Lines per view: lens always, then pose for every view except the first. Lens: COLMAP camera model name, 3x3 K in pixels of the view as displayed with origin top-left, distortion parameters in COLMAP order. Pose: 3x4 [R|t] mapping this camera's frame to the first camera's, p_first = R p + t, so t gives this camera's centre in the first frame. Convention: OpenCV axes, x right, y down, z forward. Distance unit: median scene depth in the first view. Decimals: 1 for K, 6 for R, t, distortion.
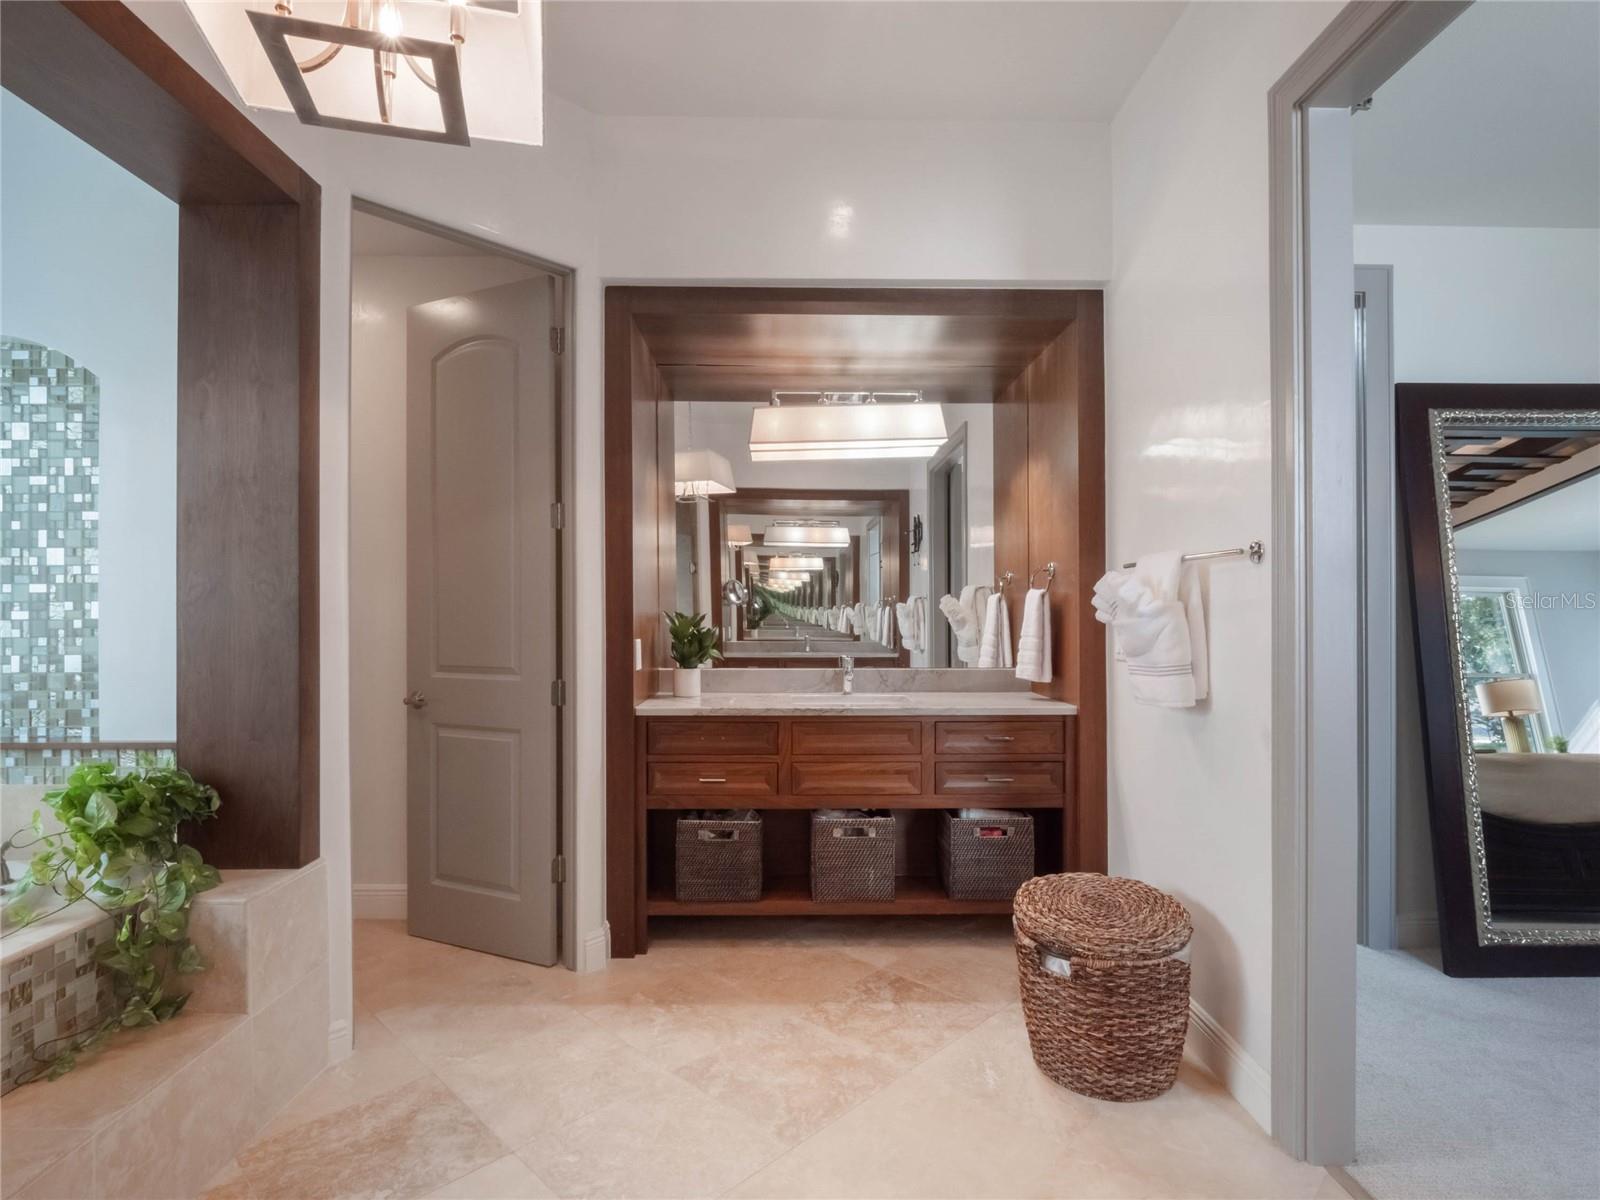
lens RADIAL K [[836.5, 0, 797.8], [0, 836.5, 599.2], [0, 0, 1]] dist [-0.005147, 0.000830]
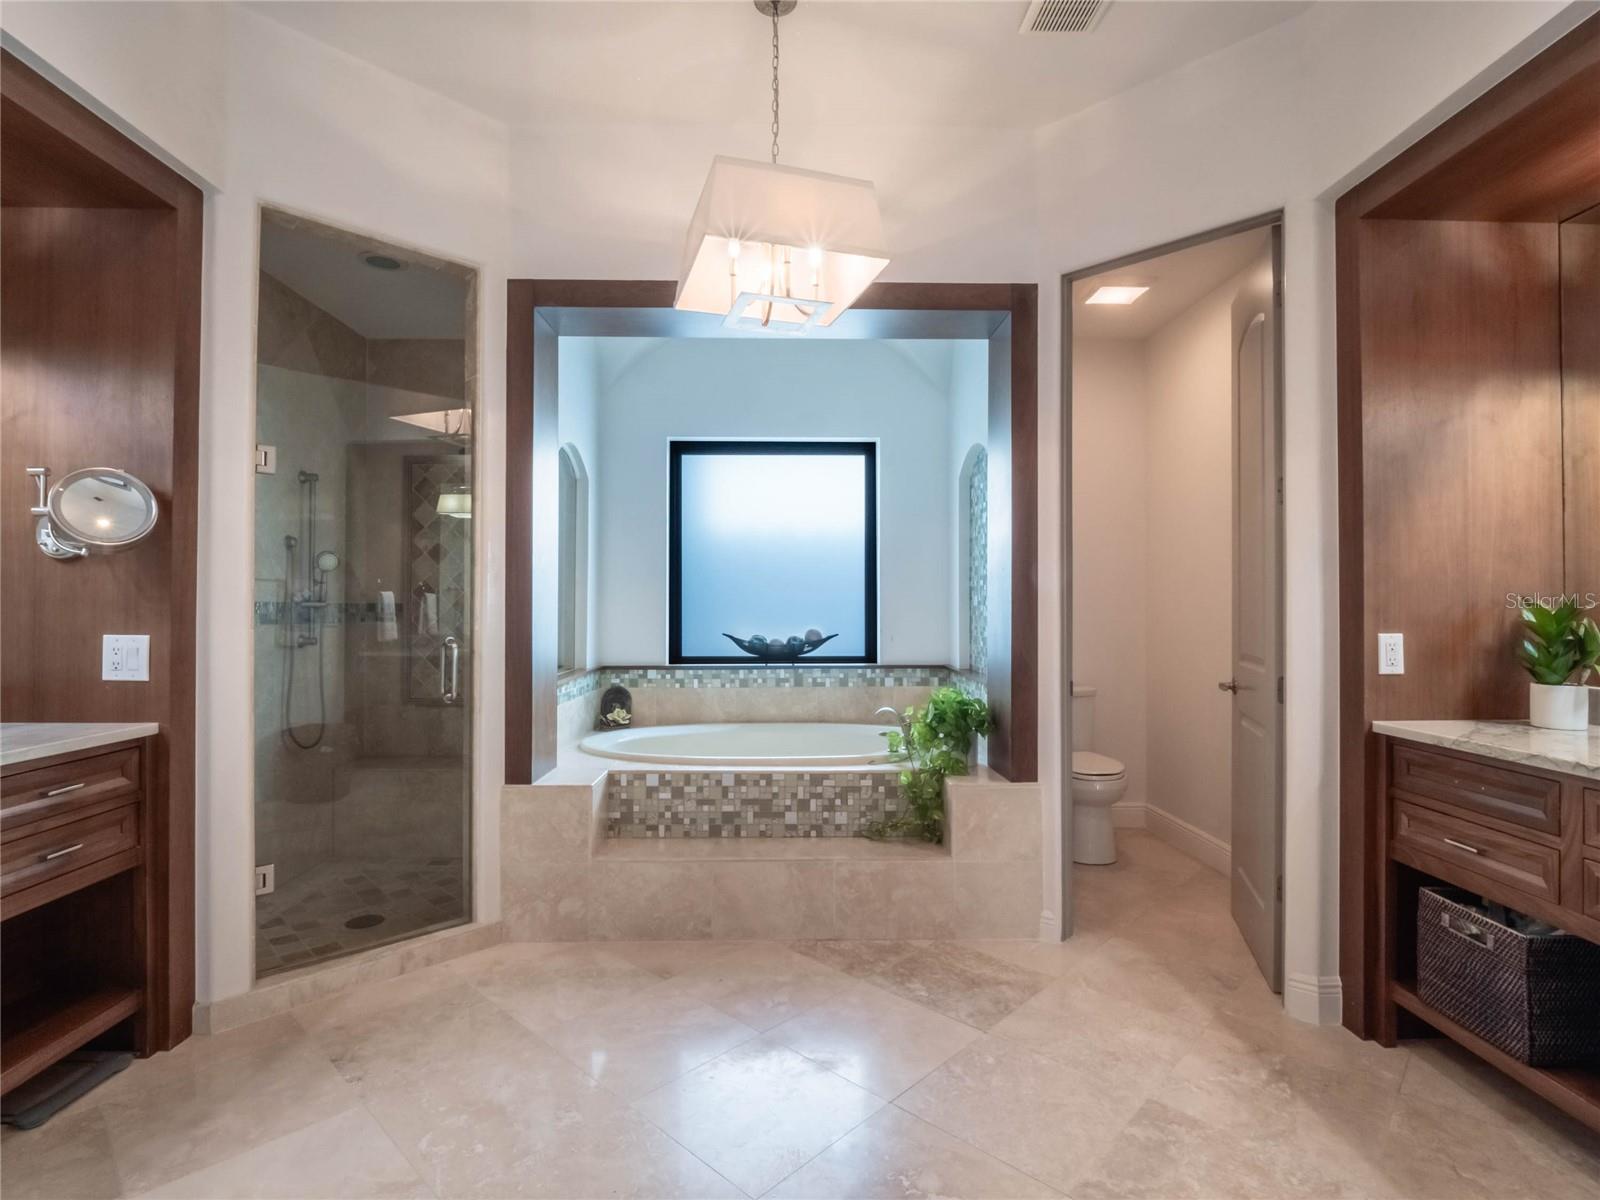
lens RADIAL K [[805.9, 0, 795.8], [0, 805.9, 604.7], [0, 0, 1]] dist [-0.009147, -0.001887]
pose [[0.009099, -0.005807, -0.999942, 0.541589], [-0.000847, 0.999983, -0.005815, 0.025713], [0.999958, 0.000900, 0.009094, 0.456917]]
